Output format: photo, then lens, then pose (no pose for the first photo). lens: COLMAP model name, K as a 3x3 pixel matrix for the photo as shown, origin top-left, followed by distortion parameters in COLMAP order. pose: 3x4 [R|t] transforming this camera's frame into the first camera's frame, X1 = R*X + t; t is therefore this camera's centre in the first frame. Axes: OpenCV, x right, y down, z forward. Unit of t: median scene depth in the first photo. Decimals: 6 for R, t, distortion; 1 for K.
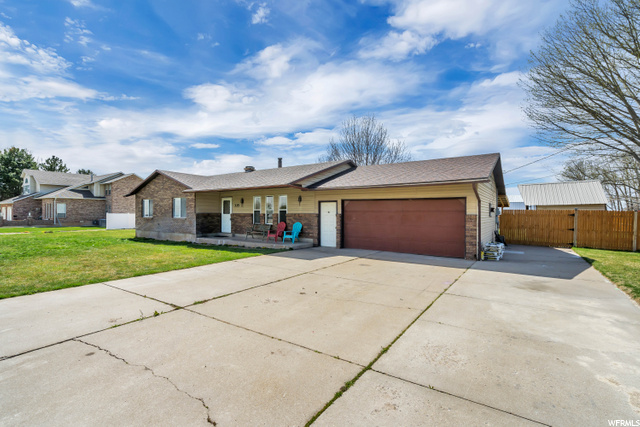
lens RADIAL K [[294.3, 0, 316.2], [0, 294.3, 212.6], [0, 0, 1]] dist [-0.000474, 0.000382]
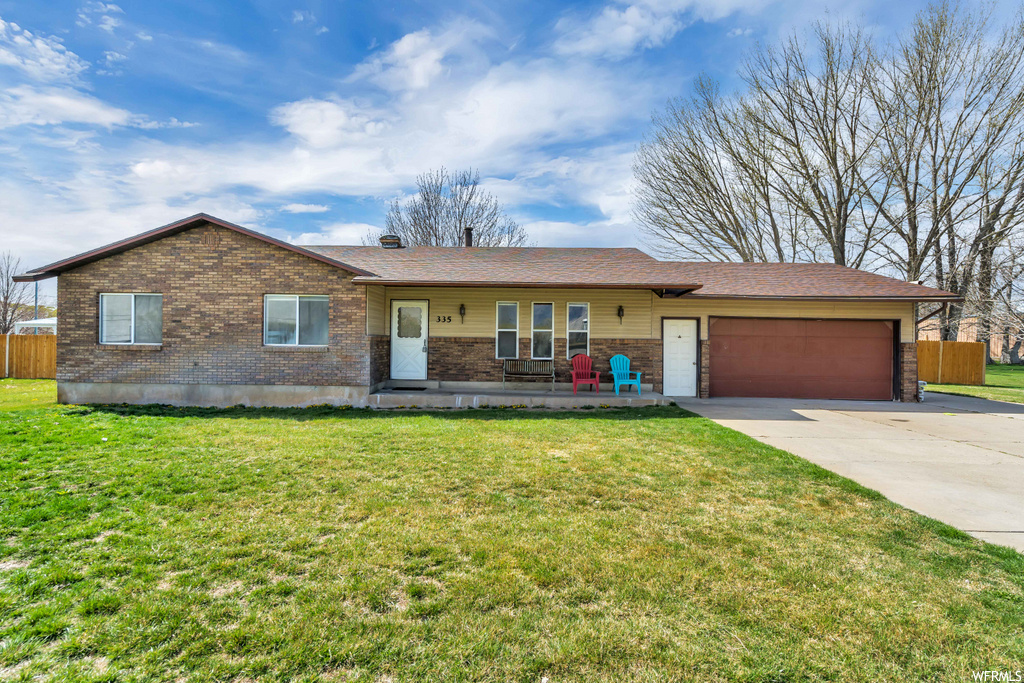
lens RADIAL K [[470.8, 0, 506.0], [0, 470.8, 340.1], [0, 0, 1]] dist [-0.000474, 0.000382]
pose [[0.829545, 0.005700, 0.558411, -0.626951], [-0.011544, 0.999909, 0.006943, 0.001884], [-0.558321, -0.012205, 0.829535, 0.354691]]
